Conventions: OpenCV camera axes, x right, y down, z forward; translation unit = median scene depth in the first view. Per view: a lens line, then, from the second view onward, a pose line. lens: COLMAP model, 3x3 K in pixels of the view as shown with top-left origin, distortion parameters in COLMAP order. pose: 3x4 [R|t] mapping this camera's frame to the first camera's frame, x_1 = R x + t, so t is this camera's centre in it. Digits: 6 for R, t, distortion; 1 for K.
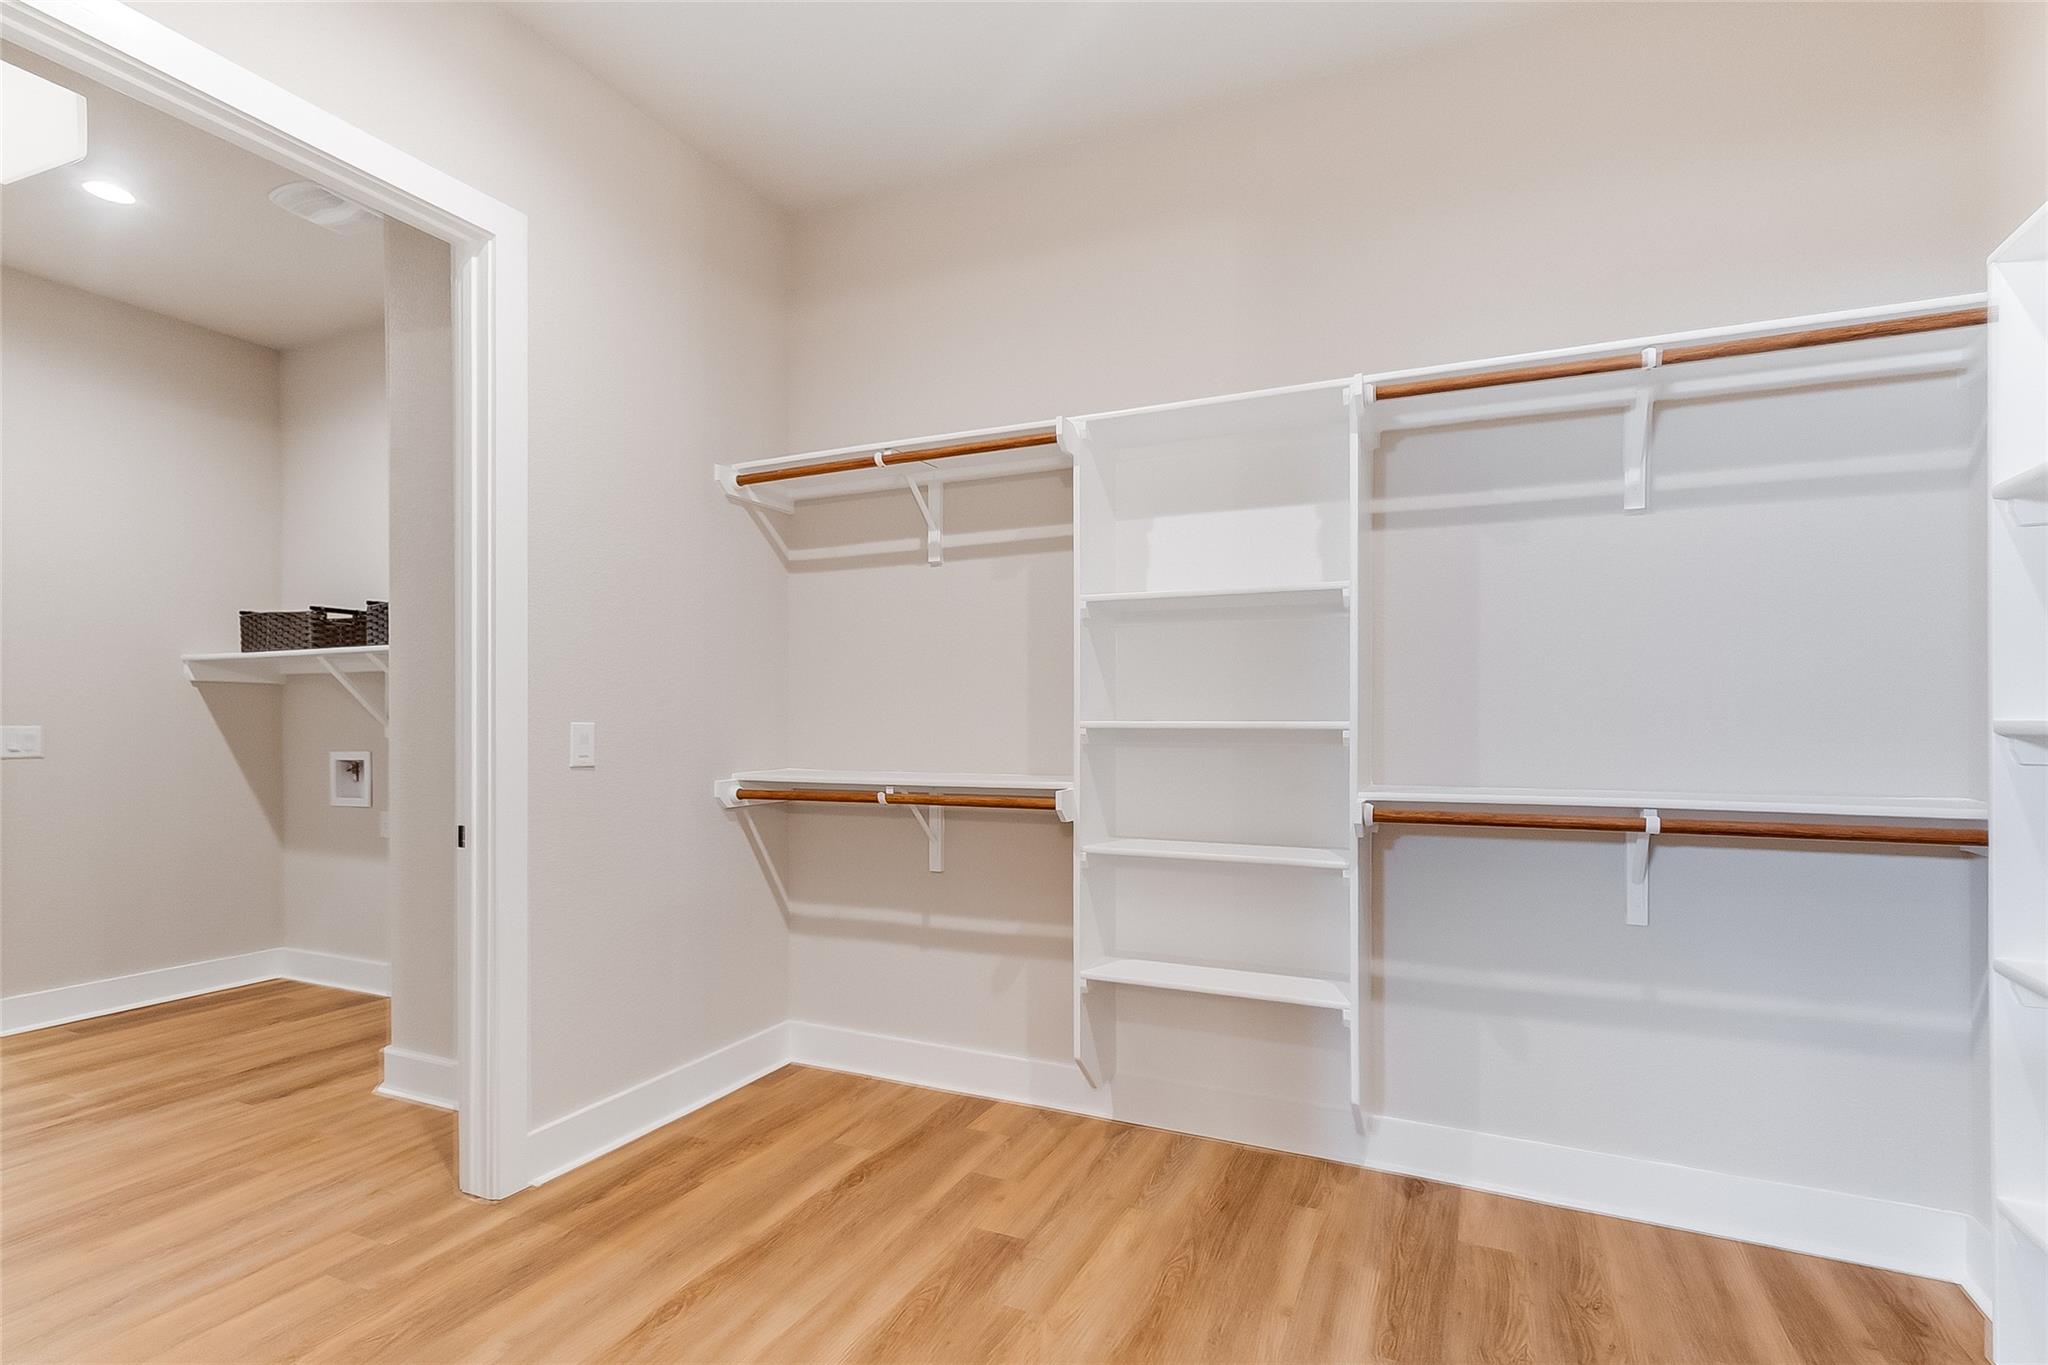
lens RADIAL K [[966.5, 0, 1041.4], [0, 966.5, 714.7], [0, 0, 1]] dist [0.001745, 0.000737]
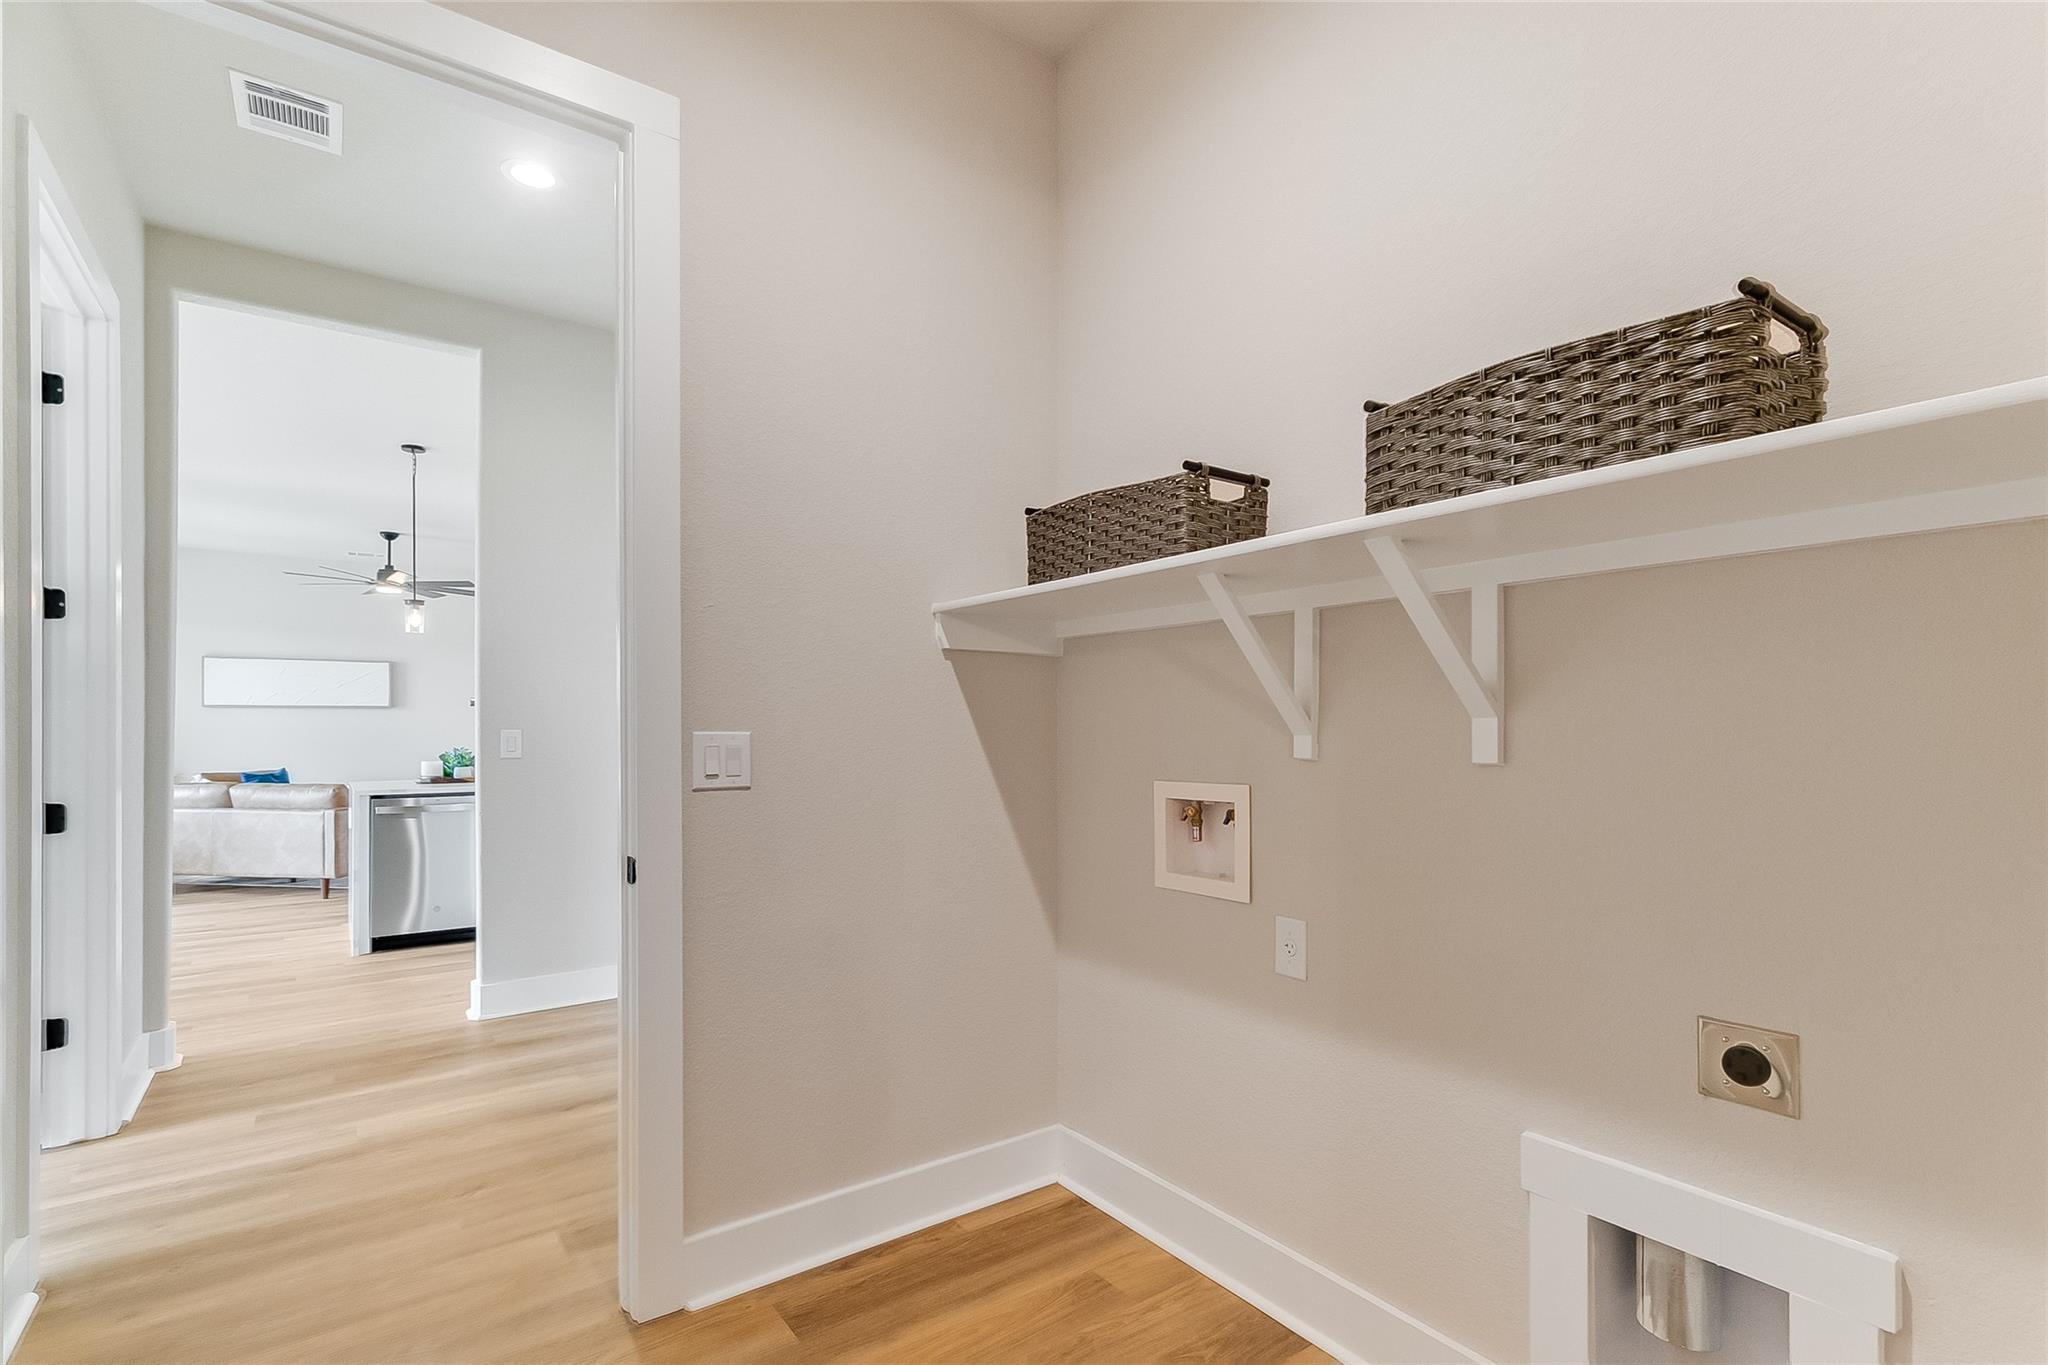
lens RADIAL K [[966.5, 0, 1029.9], [0, 966.5, 700.9], [0, 0, 1]] dist [0.001745, 0.000737]
pose [[0.864356, -0.014408, -0.502673, -0.556933], [0.005858, 0.999810, -0.018584, 0.005087], [0.502845, 0.013118, 0.864277, 0.546196]]
